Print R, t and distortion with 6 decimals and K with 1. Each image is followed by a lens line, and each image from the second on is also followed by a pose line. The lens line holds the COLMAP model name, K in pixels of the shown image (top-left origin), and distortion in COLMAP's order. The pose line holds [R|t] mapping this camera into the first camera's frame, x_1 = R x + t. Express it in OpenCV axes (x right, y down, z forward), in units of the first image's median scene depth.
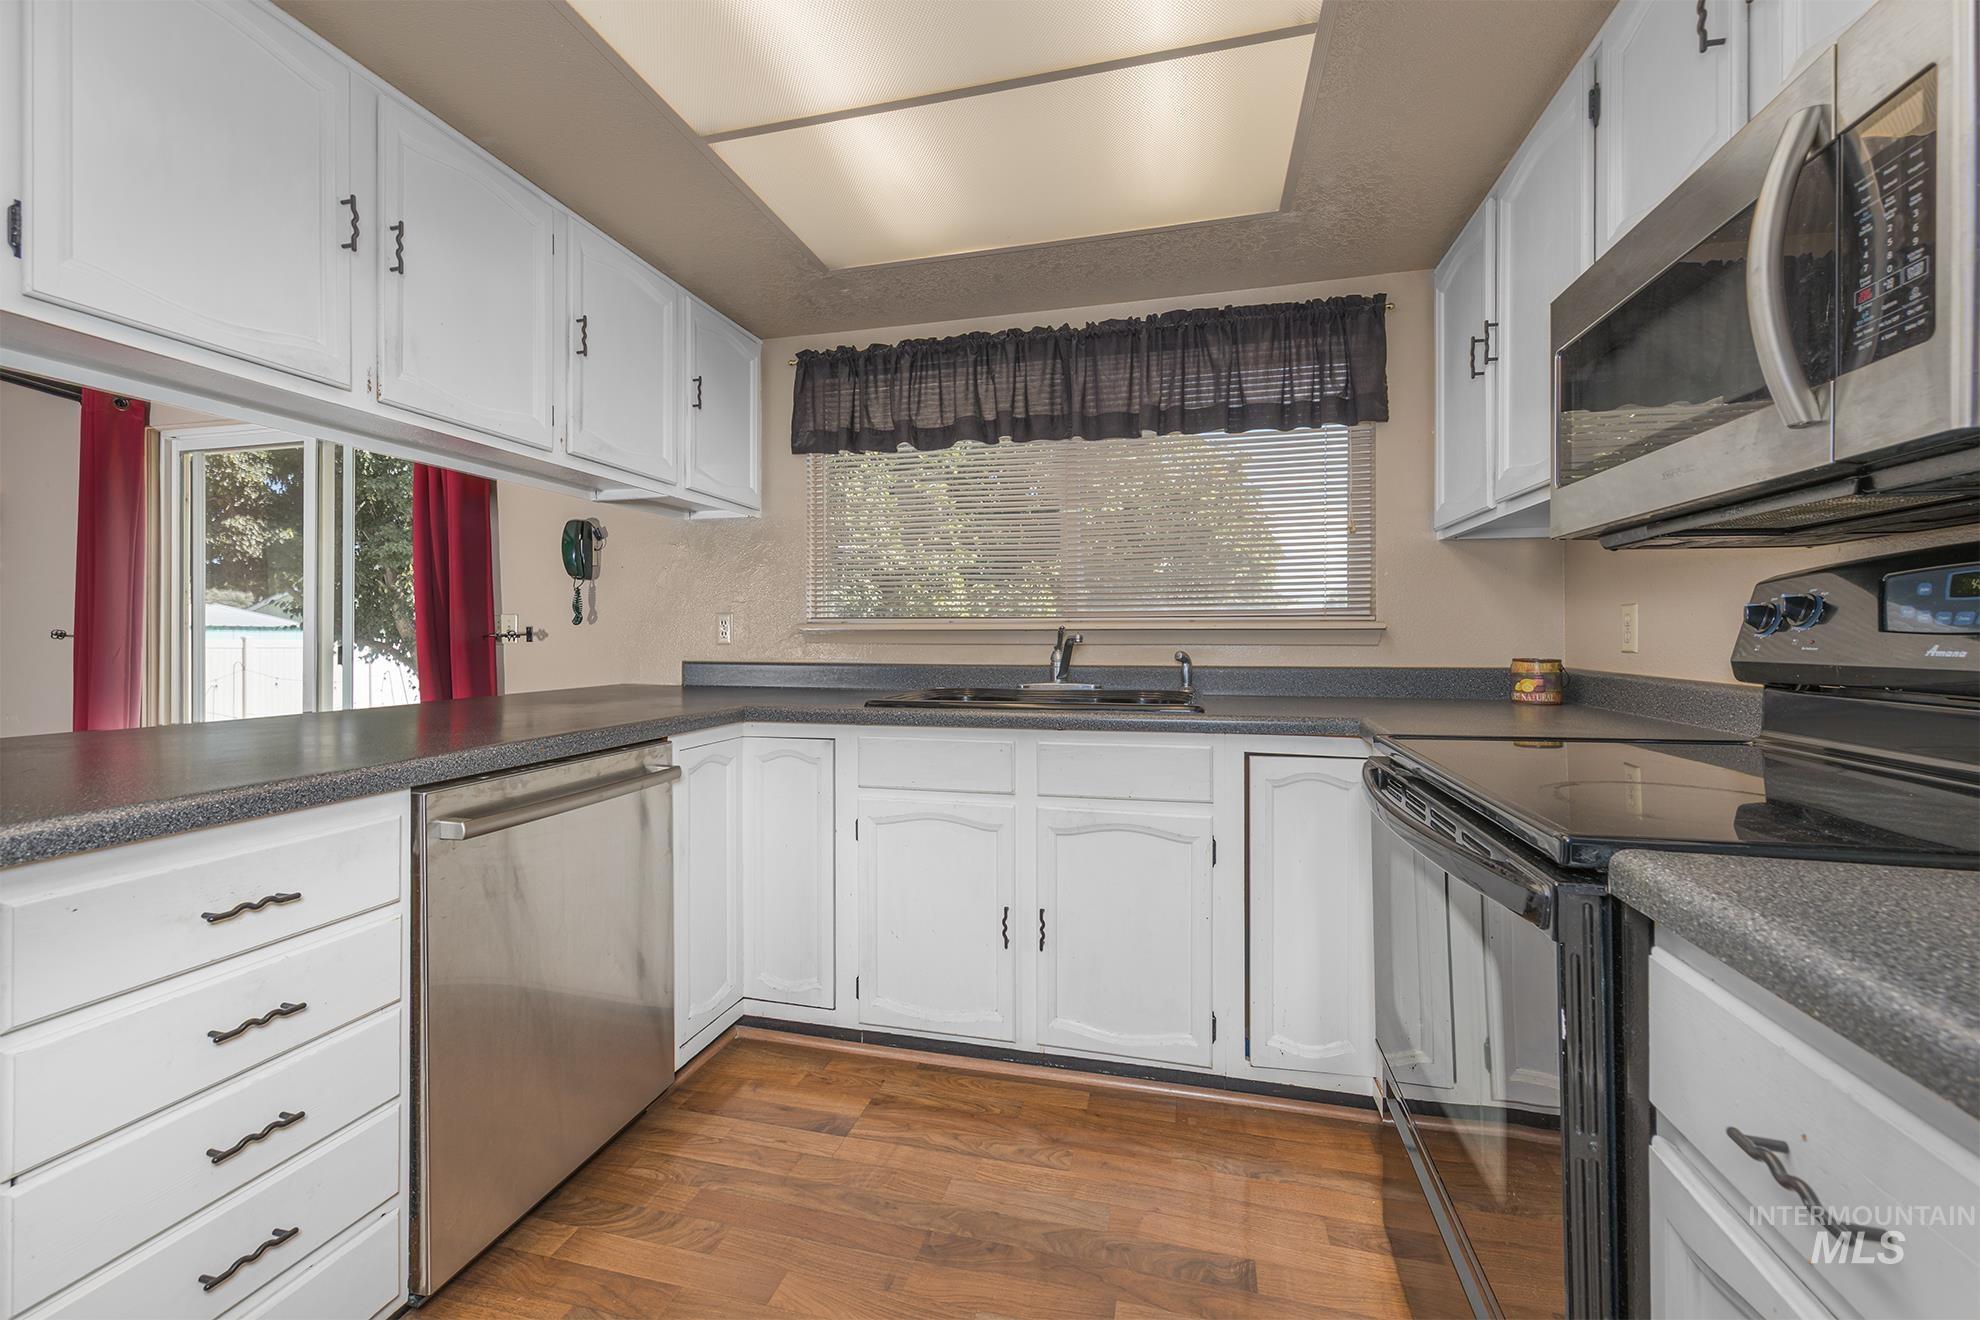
lens RADIAL K [[799.6, 0, 993.1], [0, 799.6, 643.2], [0, 0, 1]] dist [0.008472, -0.000162]
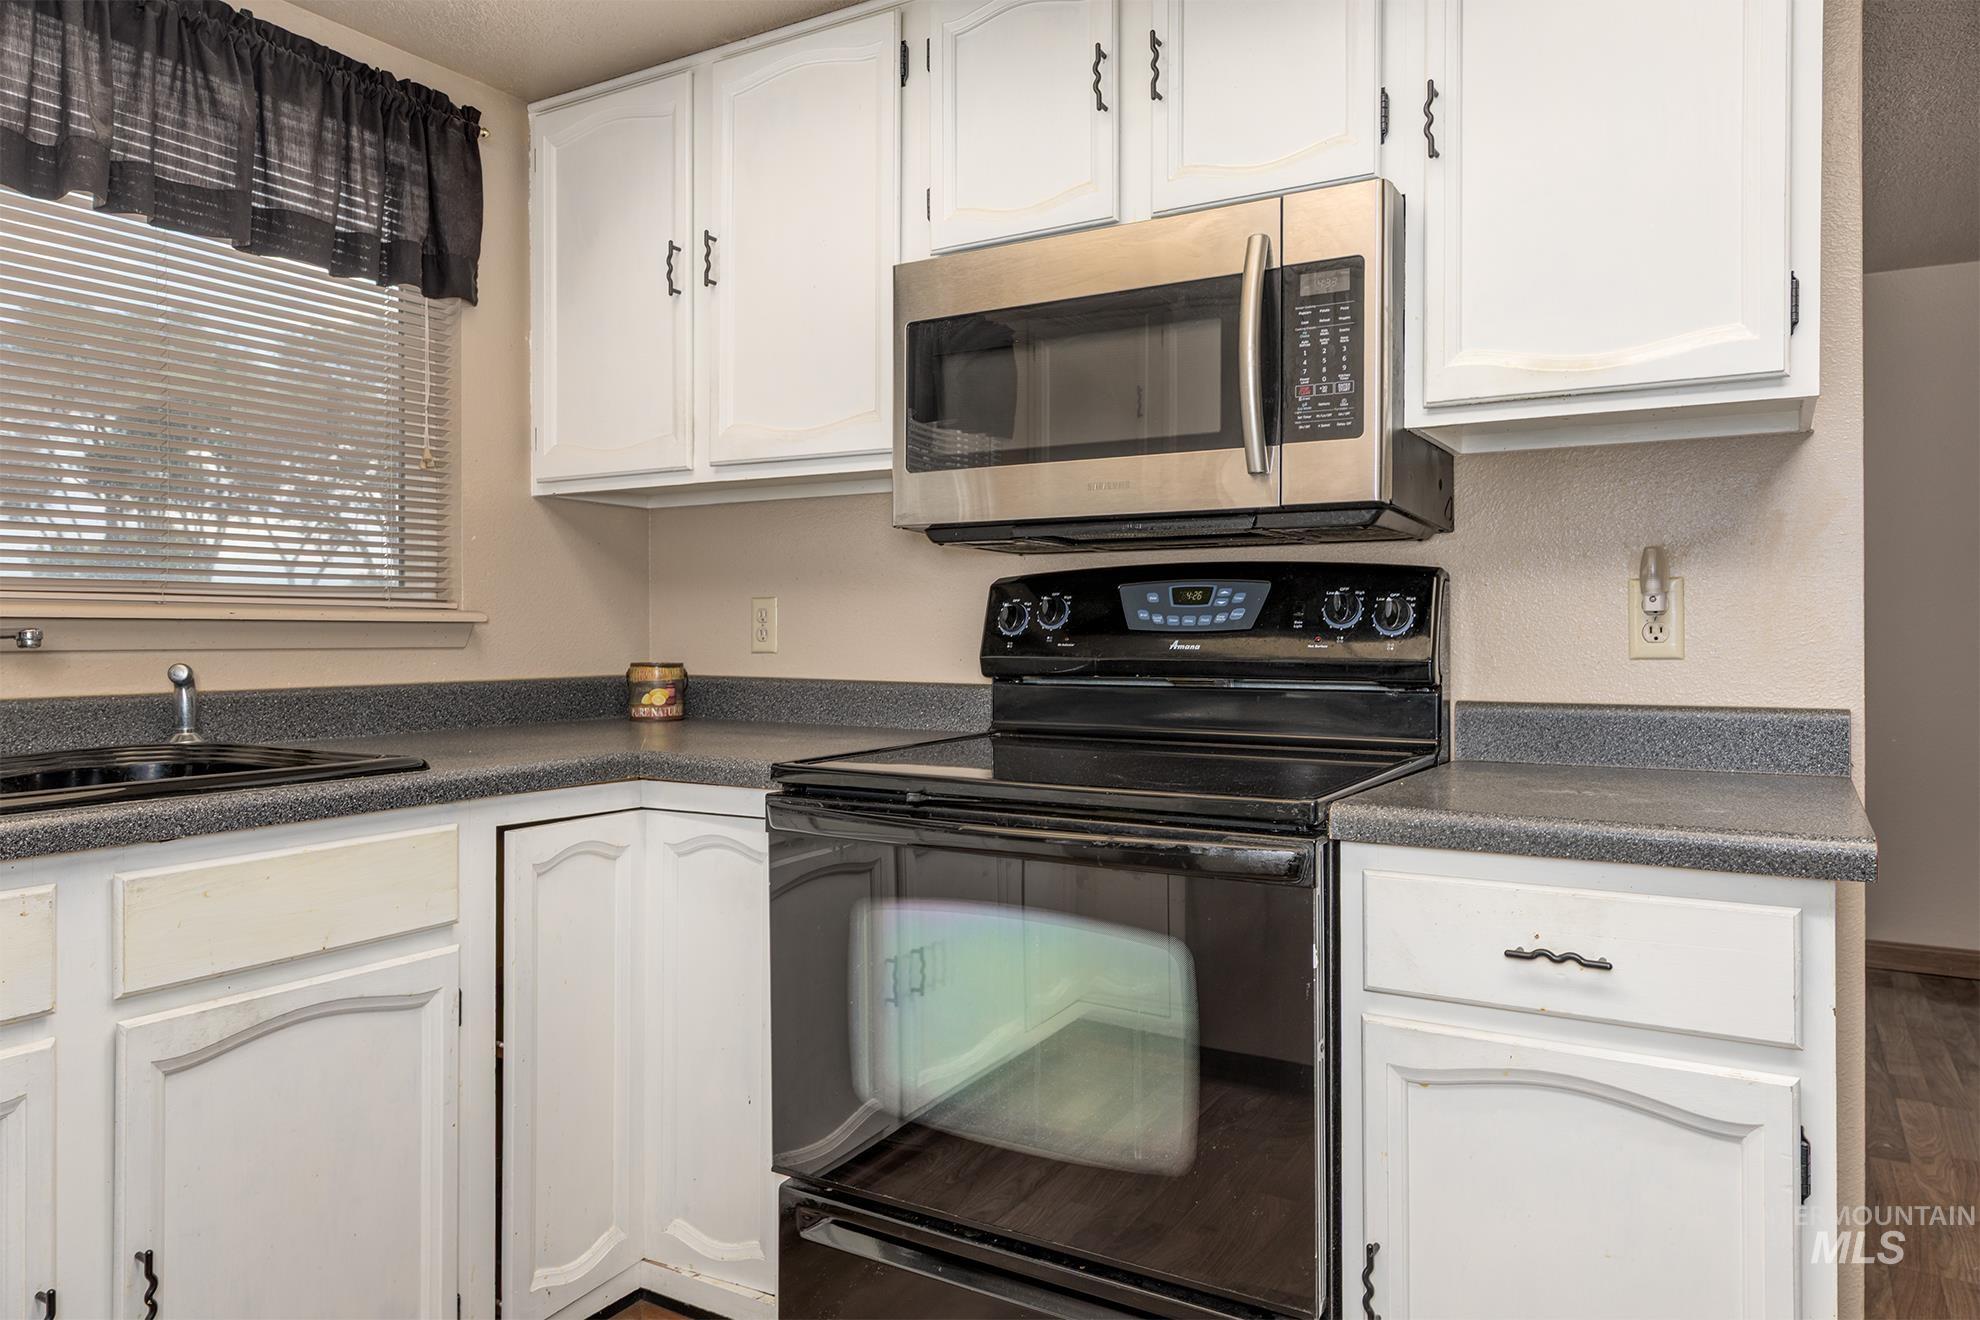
lens RADIAL K [[1326.7, 0, 985.4], [0, 1326.7, 641.0], [0, 0, 1]] dist [0.005686, 0.003034]
pose [[0.286961, -0.005439, 0.957927, -0.415887], [0.007589, 0.999965, 0.003404, -0.003163], [-0.957912, 0.006293, 0.286992, 0.283104]]
